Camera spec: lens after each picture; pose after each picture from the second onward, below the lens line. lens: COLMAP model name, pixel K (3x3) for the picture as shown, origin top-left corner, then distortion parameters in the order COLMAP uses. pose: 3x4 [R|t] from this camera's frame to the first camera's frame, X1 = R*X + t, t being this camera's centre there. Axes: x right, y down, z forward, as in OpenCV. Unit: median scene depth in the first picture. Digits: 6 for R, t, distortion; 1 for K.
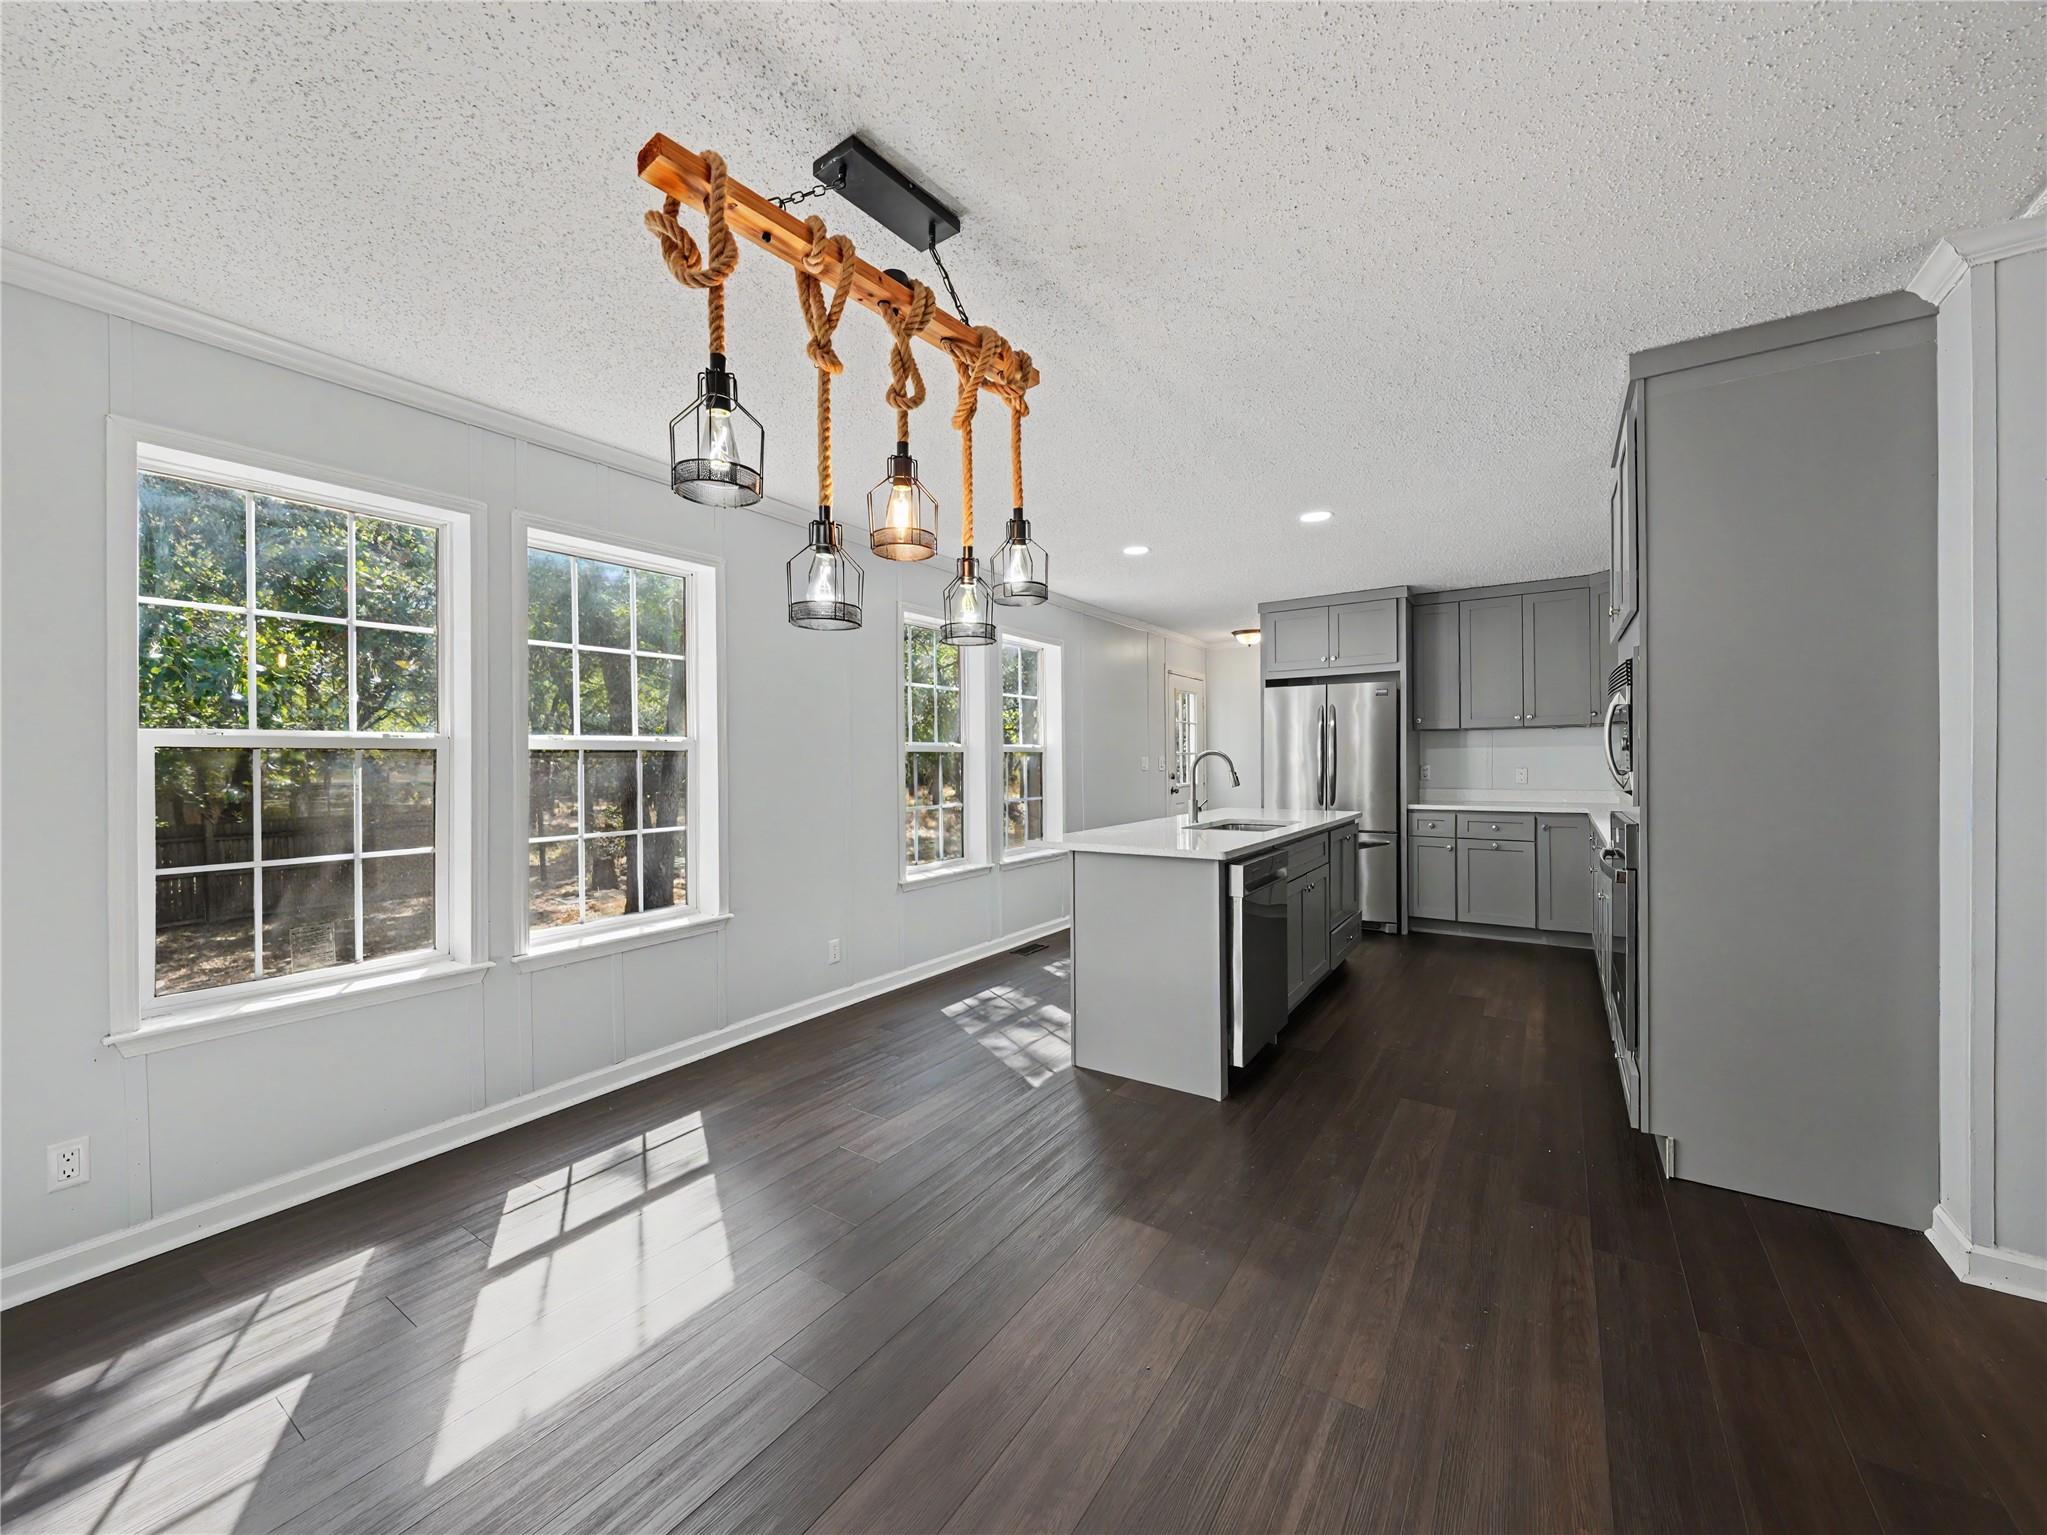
lens RADIAL K [[793.1, 0, 1058.9], [0, 793.1, 759.1], [0, 0, 1]] dist [-0.002459, -0.000028]
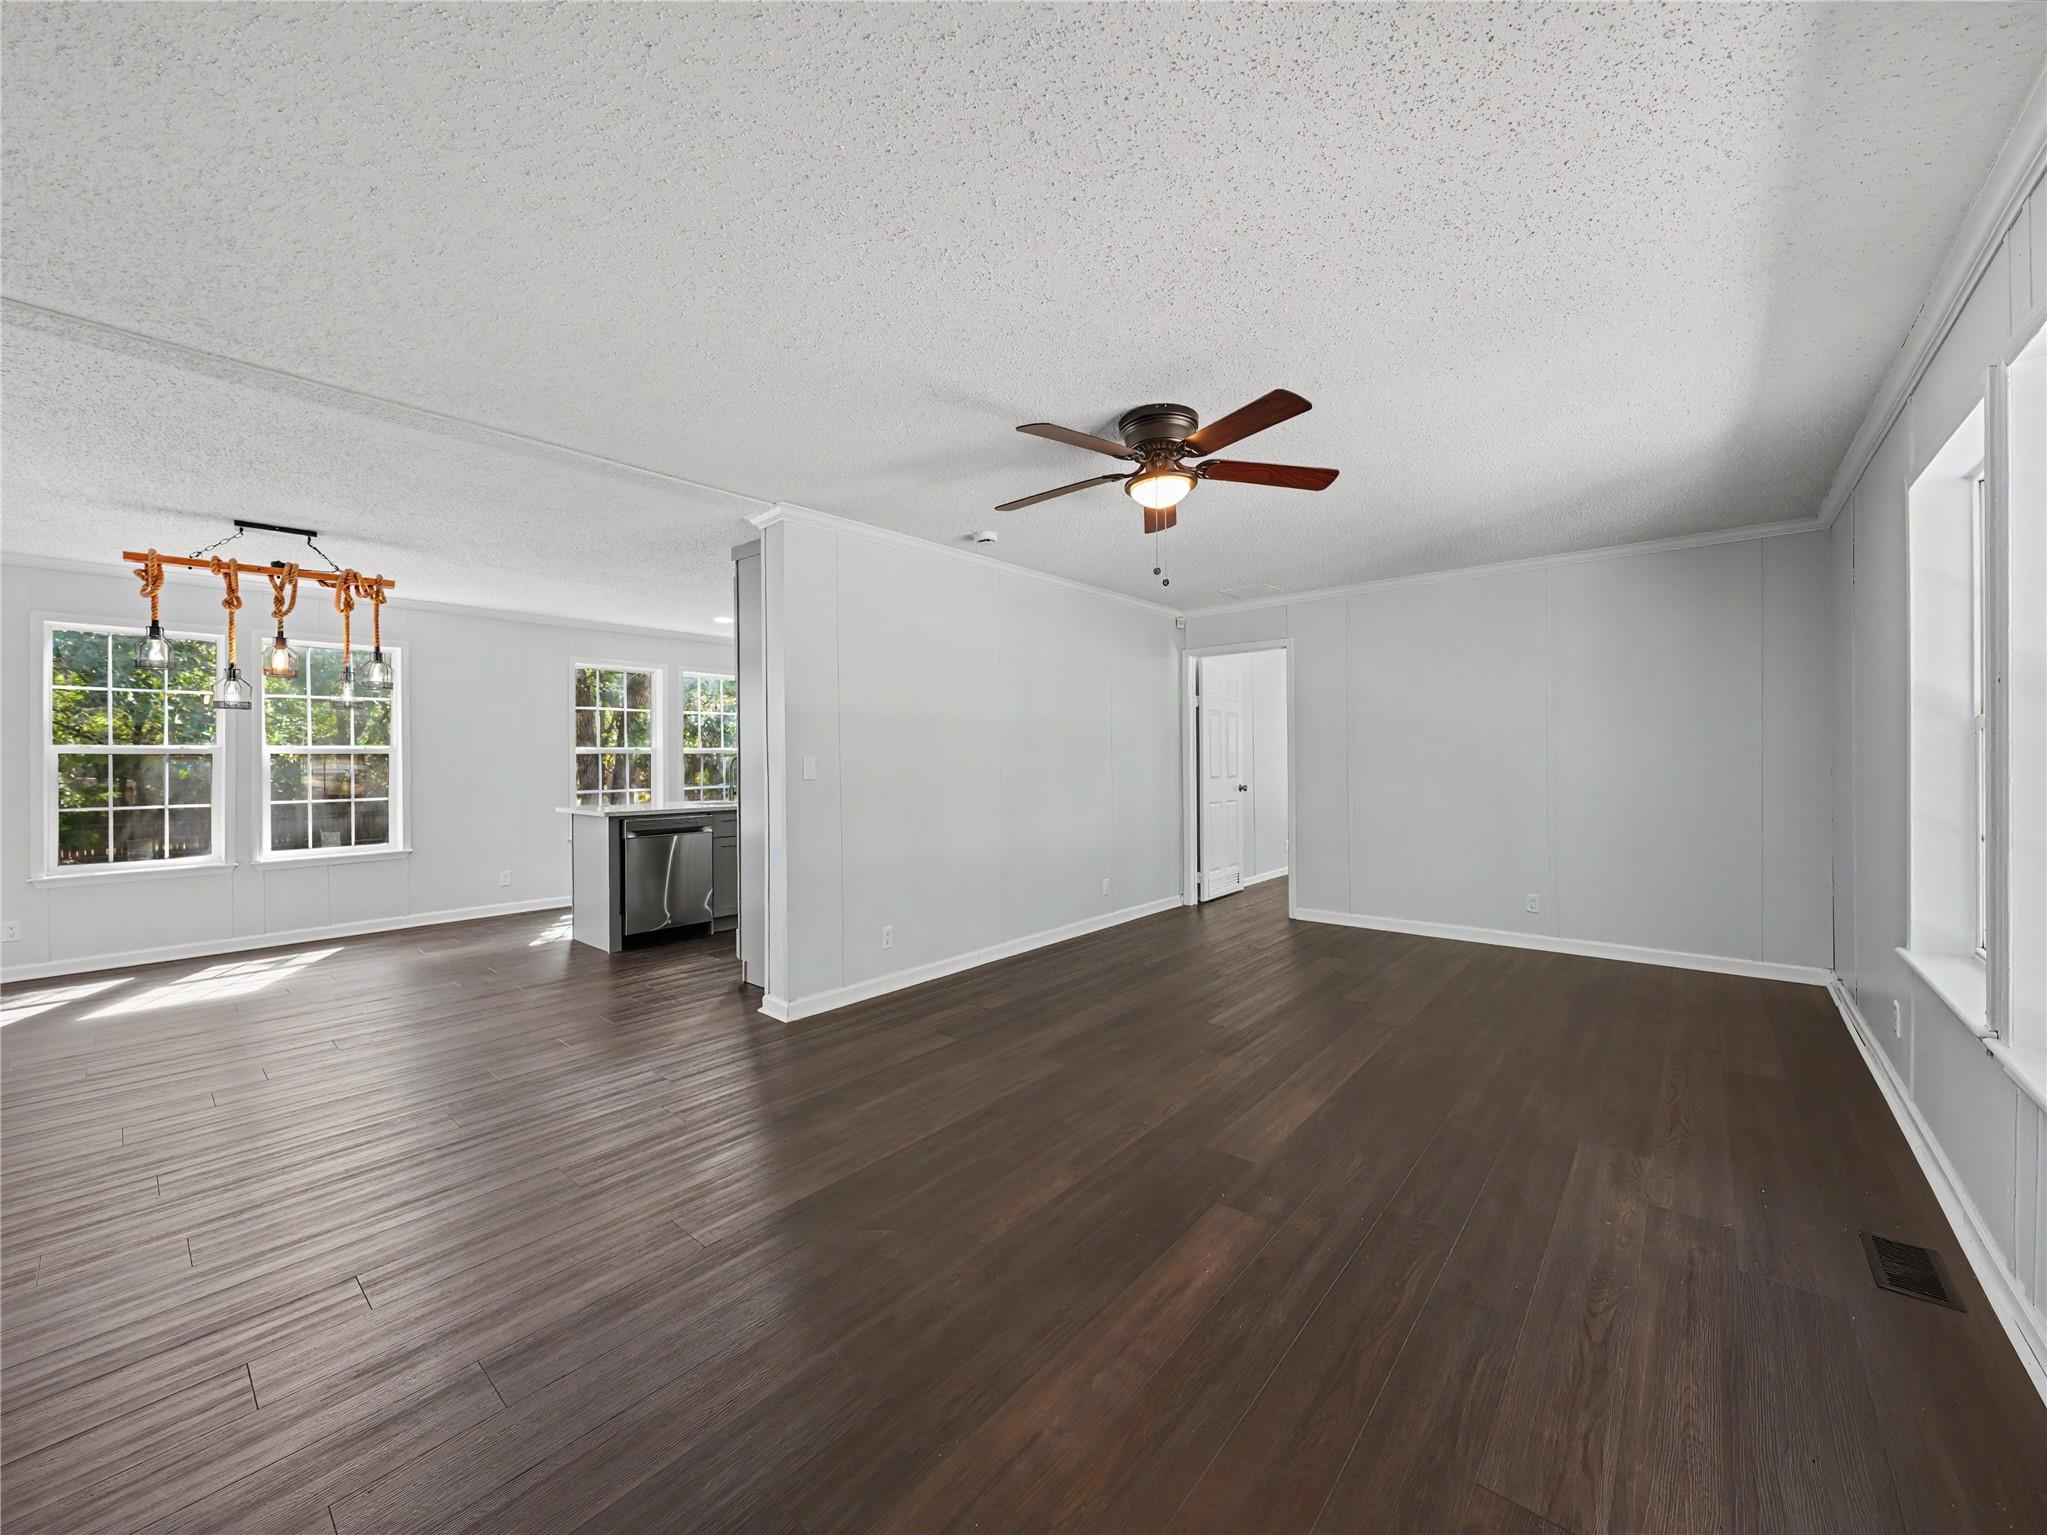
lens RADIAL K [[793.1, 0, 1026.9], [0, 793.1, 757.5], [0, 0, 1]] dist [-0.002459, -0.000028]
pose [[0.991481, 0.002963, -0.130217, 1.580253], [-0.002379, 0.999986, 0.004640, -0.019848], [0.130229, -0.004291, 0.991475, -0.731211]]
